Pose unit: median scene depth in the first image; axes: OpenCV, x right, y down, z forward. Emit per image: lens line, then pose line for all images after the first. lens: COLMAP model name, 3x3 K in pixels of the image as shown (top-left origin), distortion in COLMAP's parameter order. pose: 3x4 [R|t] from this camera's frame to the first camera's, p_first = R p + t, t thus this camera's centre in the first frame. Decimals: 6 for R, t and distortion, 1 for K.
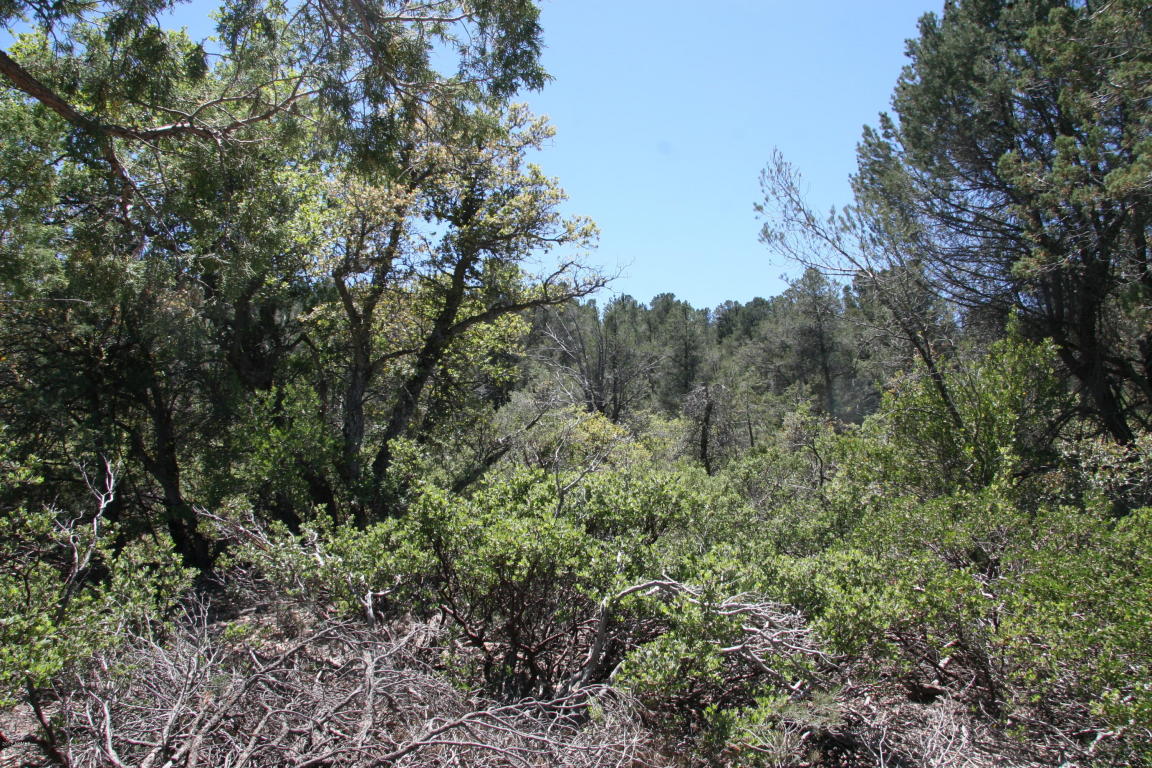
lens RADIAL K [[888.6, 0, 576.0], [0, 888.6, 384.0], [0, 0, 1]] dist [-0.195468, 0.170968]
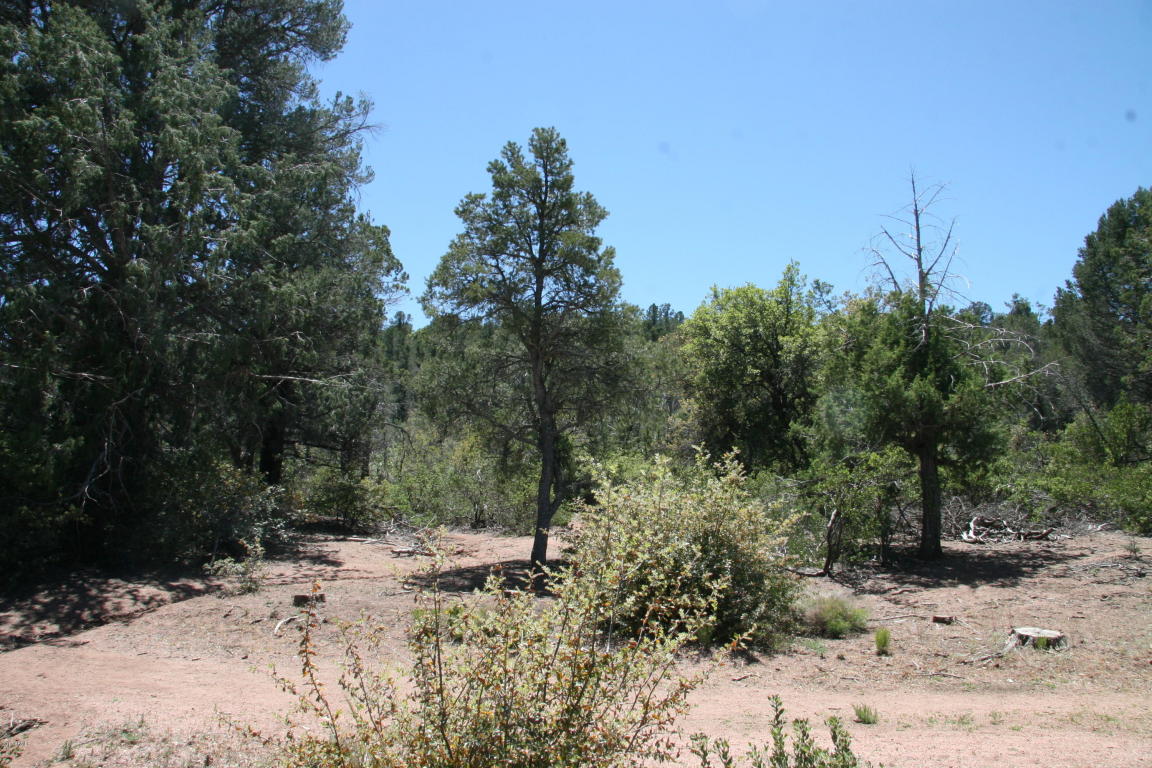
lens RADIAL K [[888.6, 0, 576.0], [0, 888.6, 384.0], [0, 0, 1]] dist [-0.195468, 0.170968]
pose [[0.977320, -0.044689, -0.206998, -0.366300], [0.043142, 0.998997, -0.011982, -0.102569], [0.207326, 0.002780, 0.978268, -1.173828]]
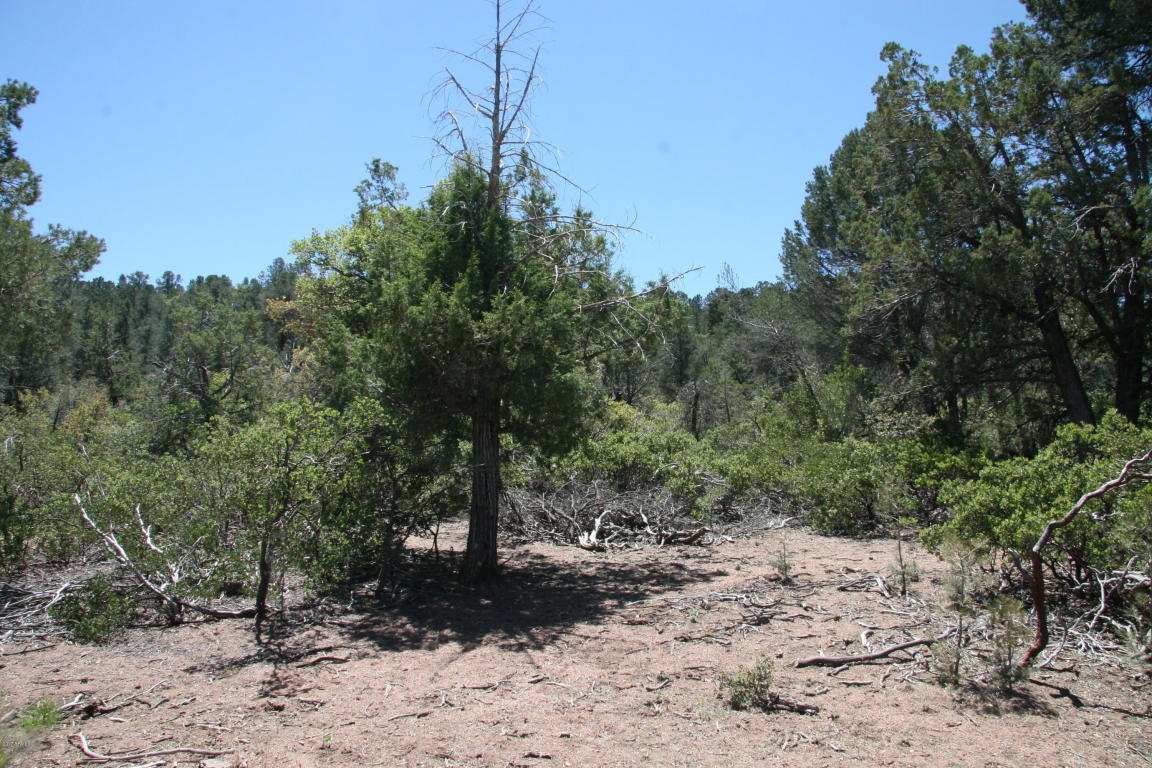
lens RADIAL K [[888.6, 0, 576.0], [0, 888.6, 384.0], [0, 0, 1]] dist [-0.195468, 0.170968]
pose [[0.999748, -0.021720, 0.005590, -0.088658], [0.021590, 0.999517, 0.022332, -0.046194], [-0.006072, -0.022206, 0.999735, -0.714174]]
